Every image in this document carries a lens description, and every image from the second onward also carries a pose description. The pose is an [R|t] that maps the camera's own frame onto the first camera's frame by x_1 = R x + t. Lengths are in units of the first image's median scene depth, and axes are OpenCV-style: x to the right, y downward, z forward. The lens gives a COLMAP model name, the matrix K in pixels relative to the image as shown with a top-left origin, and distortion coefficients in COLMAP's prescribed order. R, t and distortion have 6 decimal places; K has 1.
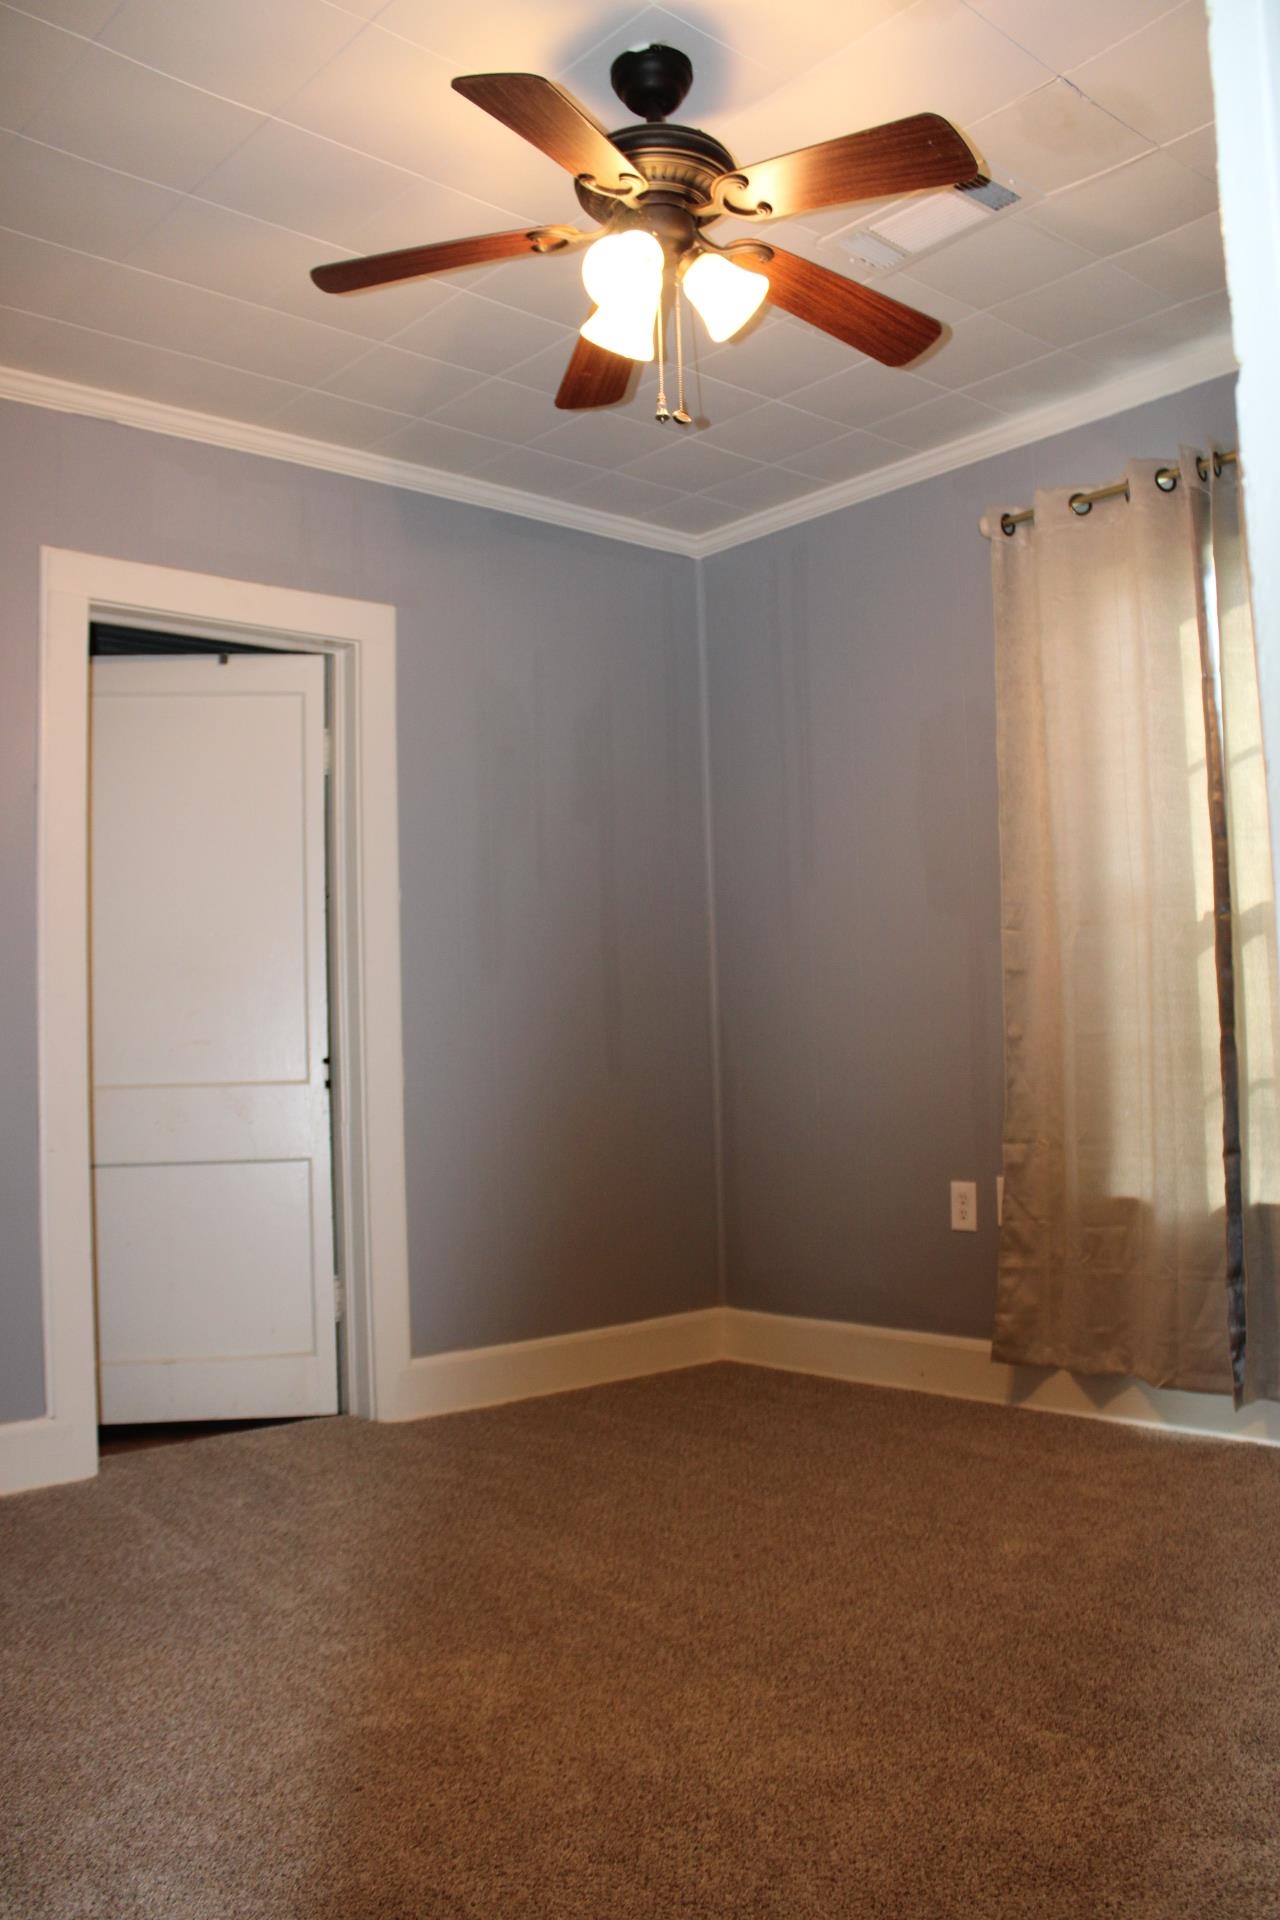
lens RADIAL K [[1613.4, 0, 652.6], [0, 1613.4, 954.1], [0, 0, 1]] dist [-0.161167, 0.146269]
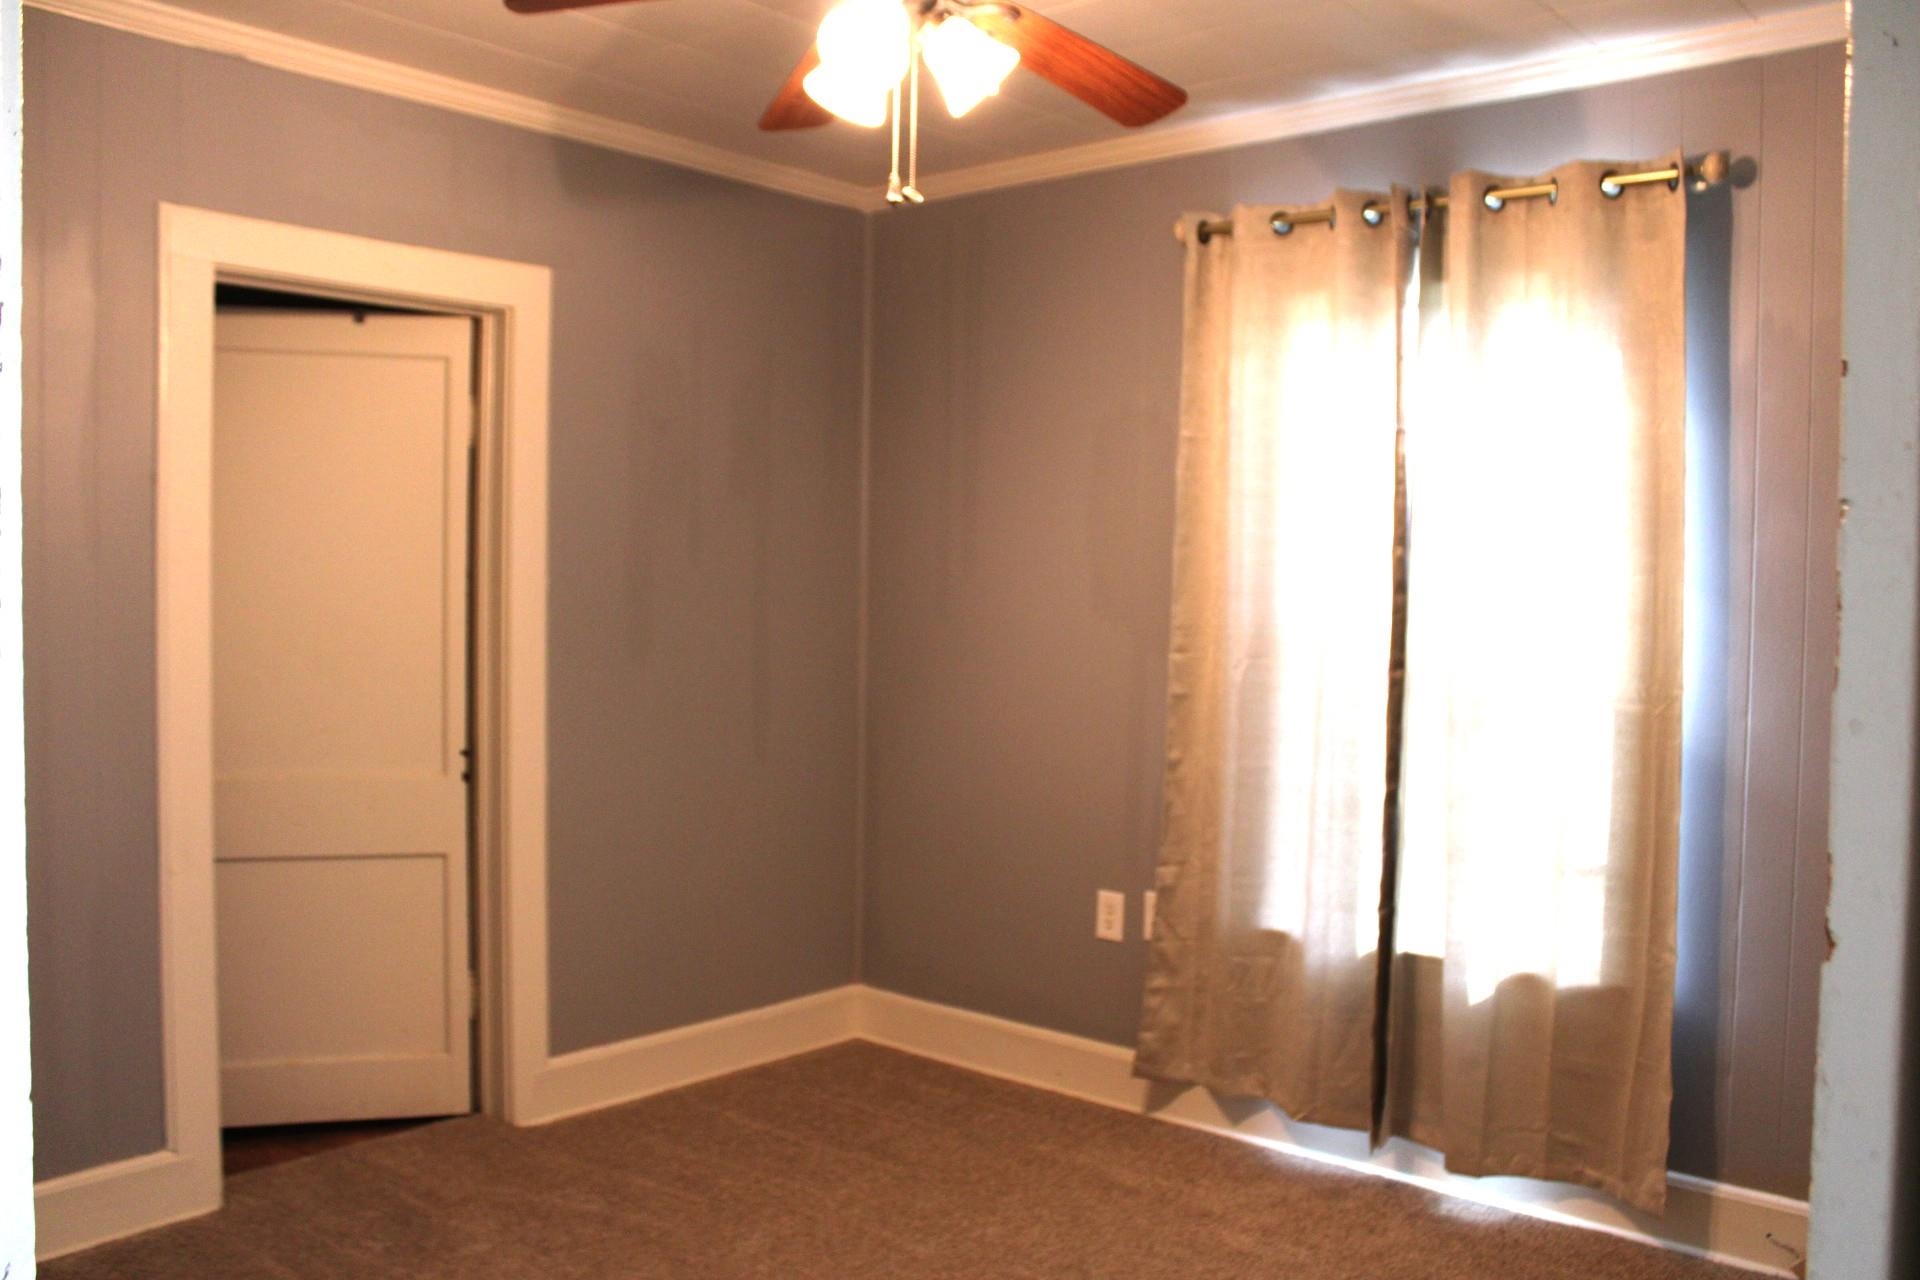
lens RADIAL K [[1613.4, 0, 966.1], [0, 1613.4, 647.0], [0, 0, 1]] dist [-0.161167, 0.146269]
pose [[0.989412, 0.041185, 0.139170, -0.045819], [-0.055905, 0.993050, 0.103569, -0.118202], [-0.133937, -0.110252, 0.984838, 0.039288]]
